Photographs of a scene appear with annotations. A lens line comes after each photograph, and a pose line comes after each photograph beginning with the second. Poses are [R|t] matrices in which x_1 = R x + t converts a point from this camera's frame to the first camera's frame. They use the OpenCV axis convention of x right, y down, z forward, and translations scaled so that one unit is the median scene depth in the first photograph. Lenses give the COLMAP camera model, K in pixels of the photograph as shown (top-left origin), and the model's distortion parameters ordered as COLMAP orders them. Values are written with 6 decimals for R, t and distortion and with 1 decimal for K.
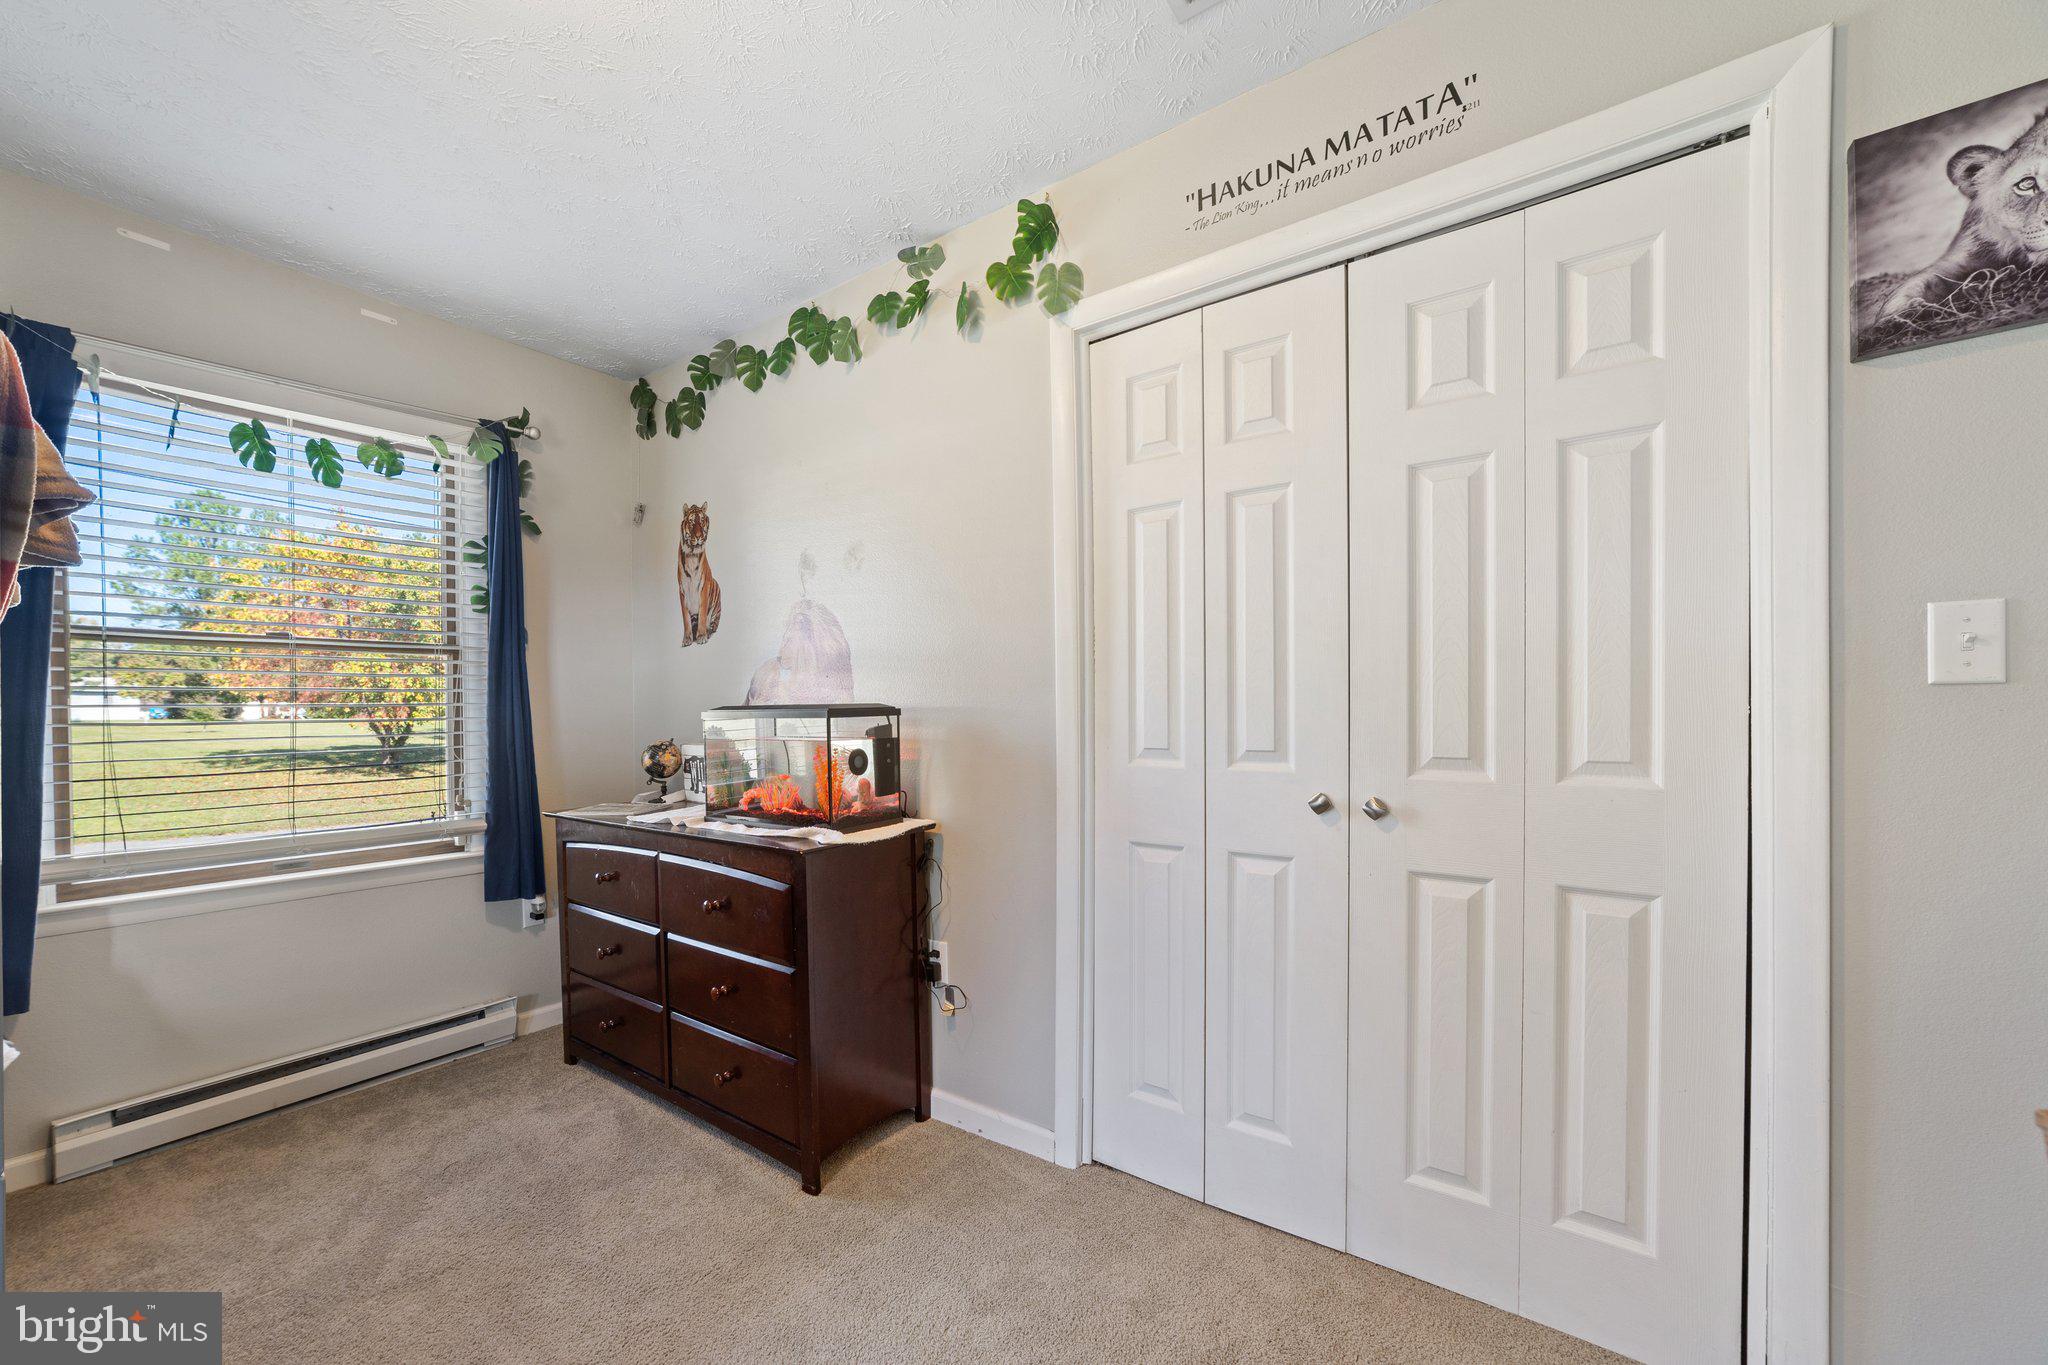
lens RADIAL K [[795.4, 0, 1024.4], [0, 795.4, 689.5], [0, 0, 1]] dist [-0.012661, 0.003664]
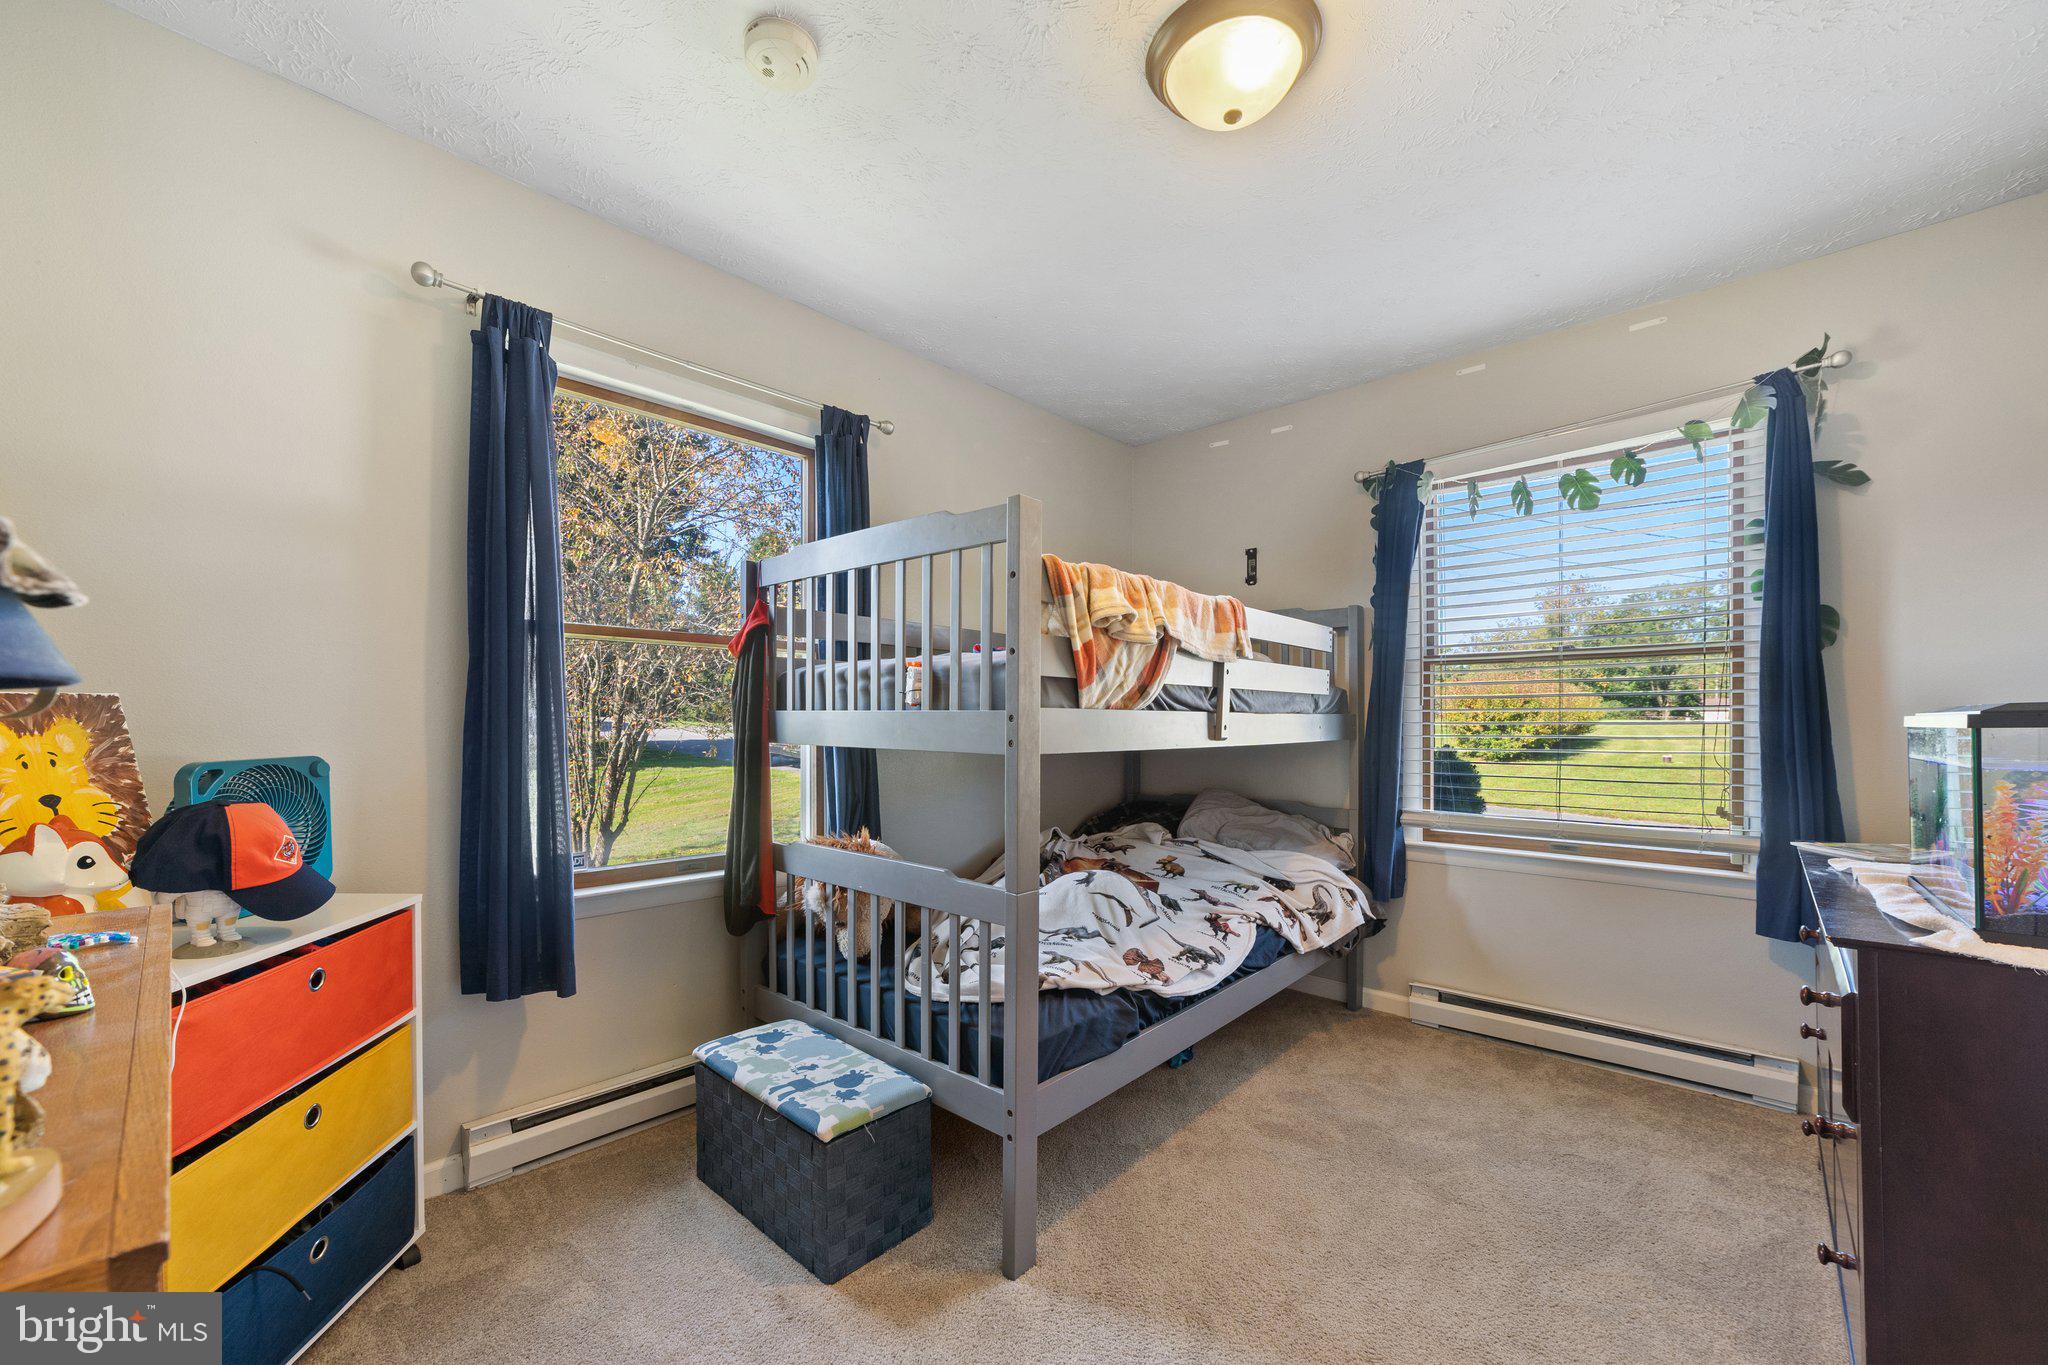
lens RADIAL K [[802.2, 0, 993.8], [0, 802.2, 705.2], [0, 0, 1]] dist [-0.020585, 0.007485]
pose [[-0.146361, -0.012041, -0.989158, 0.313538], [0.024958, 0.999563, -0.015860, 0.010847], [0.988916, -0.027009, -0.145997, 0.317949]]
